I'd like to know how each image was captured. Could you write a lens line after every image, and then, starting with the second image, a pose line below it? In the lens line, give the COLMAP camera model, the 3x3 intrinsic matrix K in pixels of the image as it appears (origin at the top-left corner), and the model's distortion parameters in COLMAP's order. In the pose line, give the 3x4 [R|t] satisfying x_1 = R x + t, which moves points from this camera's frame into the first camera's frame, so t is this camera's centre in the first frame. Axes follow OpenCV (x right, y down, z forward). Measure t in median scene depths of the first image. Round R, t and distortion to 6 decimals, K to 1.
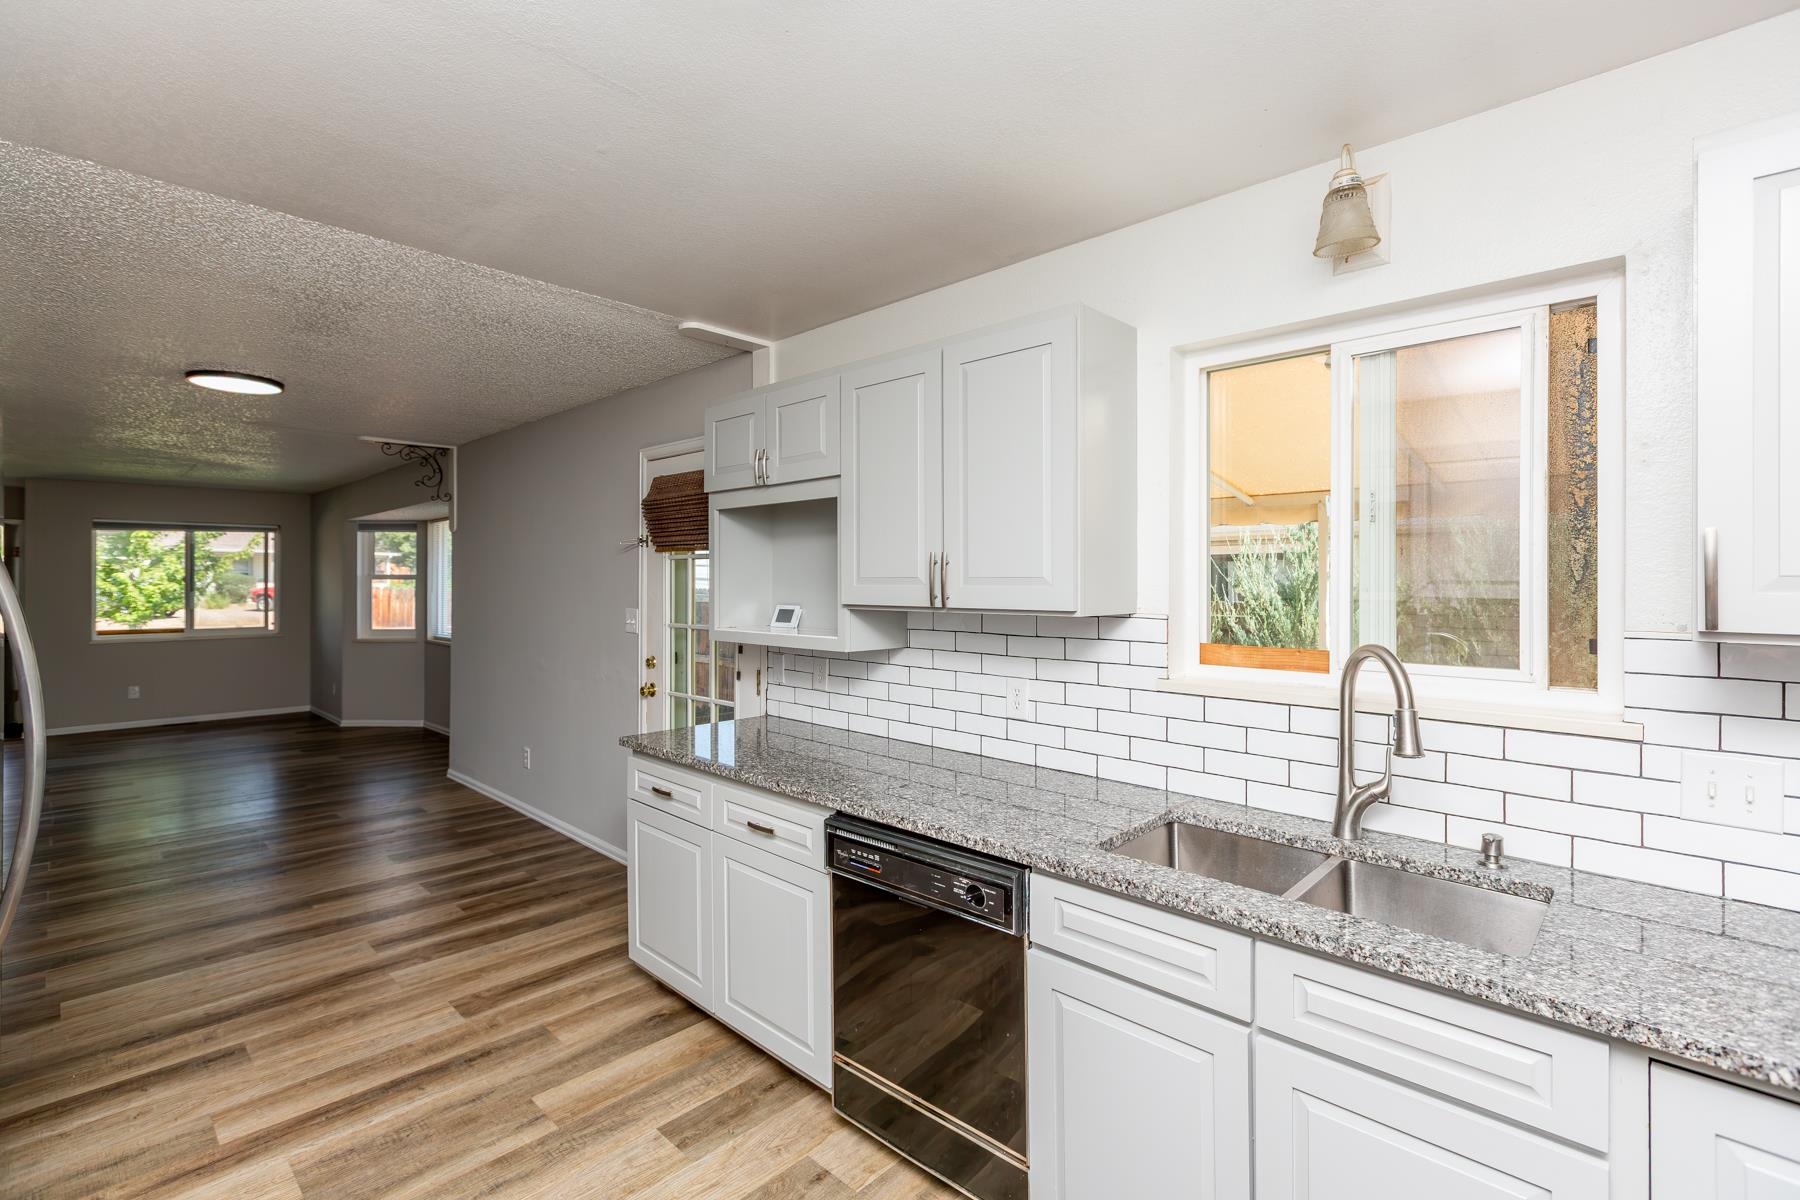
lens RADIAL K [[814.1, 0, 902.3], [0, 814.1, 579.1], [0, 0, 1]] dist [-0.000202, 0.000016]
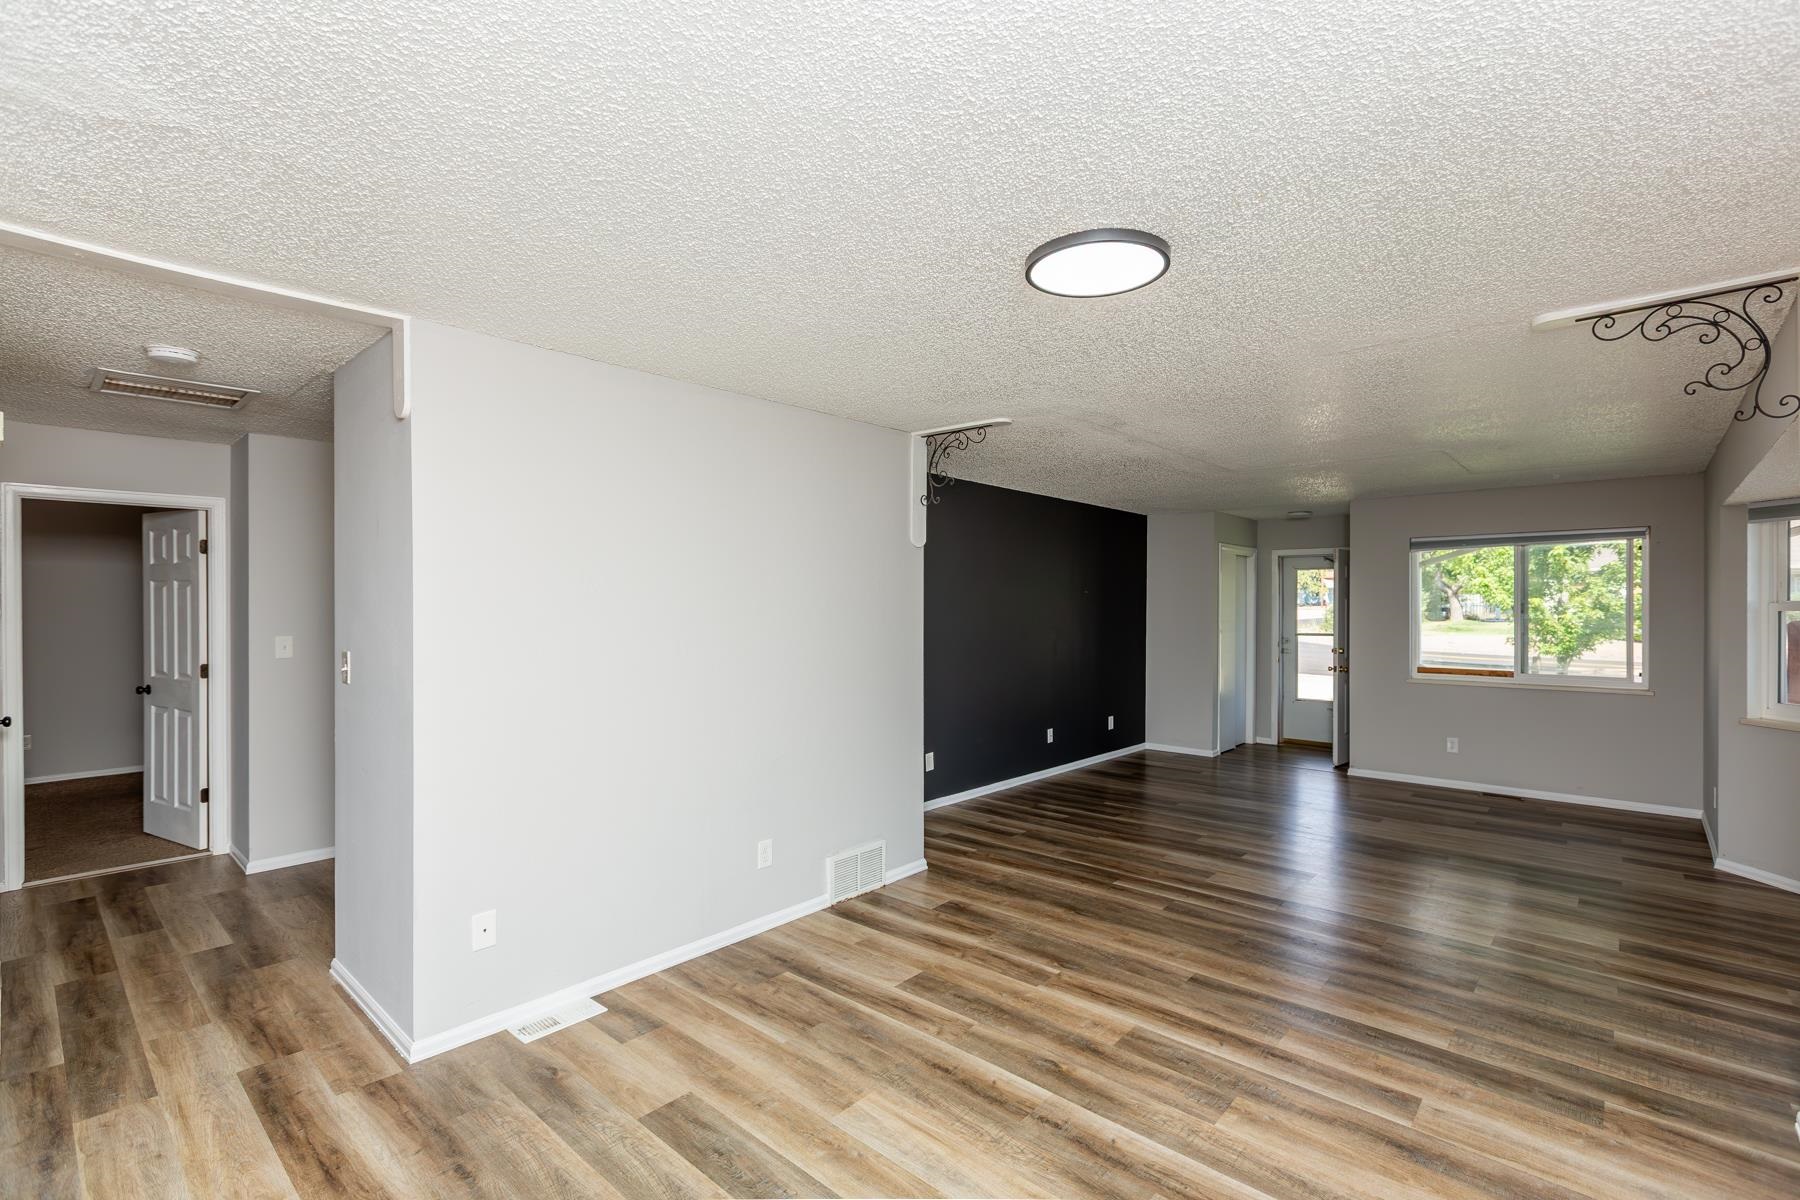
lens RADIAL K [[822.0, 0, 900.0], [0, 822.0, 600.0], [0, 0, 1]] dist [-0.000641, -0.000088]
pose [[0.033299, -0.001905, -0.999444, -0.127028], [-0.001471, 0.999997, -0.001955, -0.004537], [0.999444, 0.001536, 0.033296, 0.393813]]
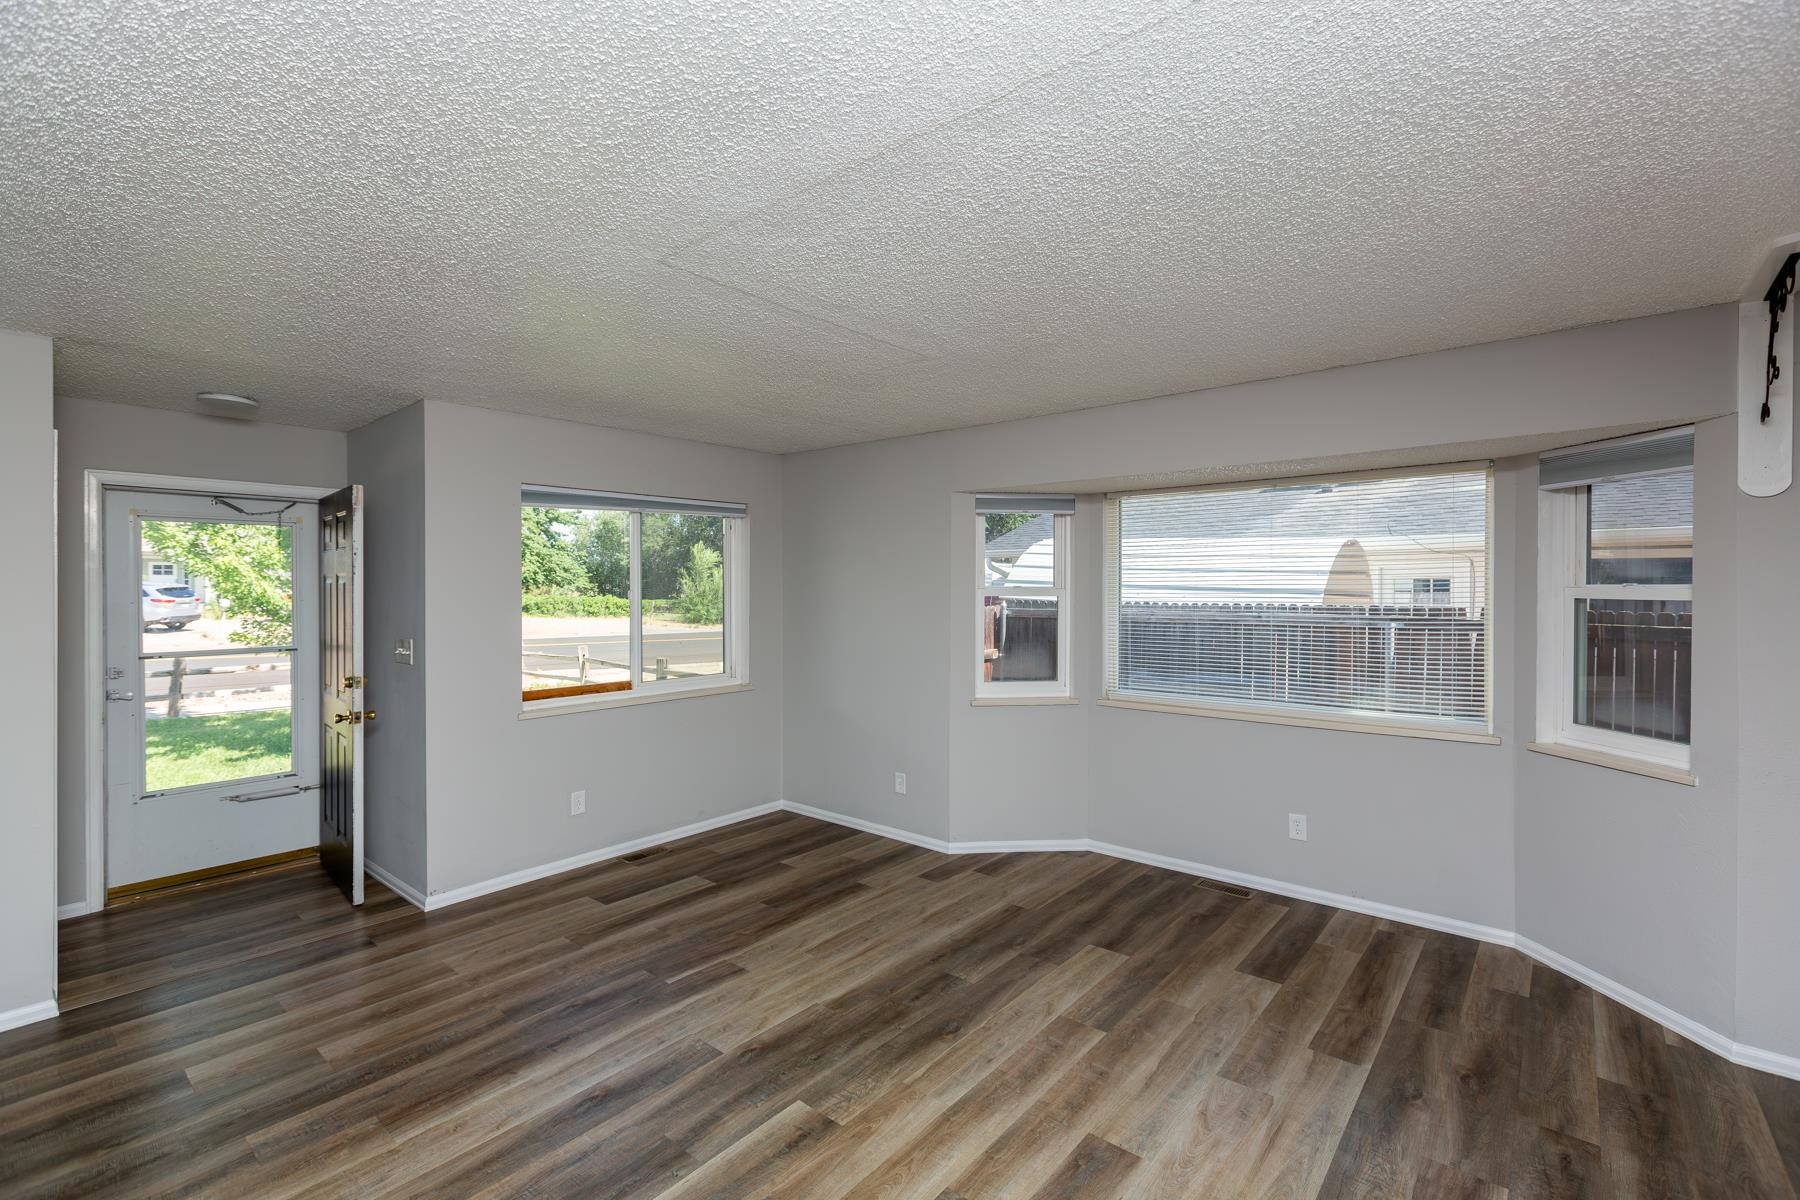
lens RADIAL K [[798.3, 0, 900.0], [0, 798.3, 600.0], [0, 0, 1]] dist [-0.001447, -0.000102]
pose [[0.998290, -0.001128, 0.058447, -0.715944], [0.000829, 0.999986, 0.005131, 0.001284], [-0.058452, -0.005074, 0.998277, 0.433109]]
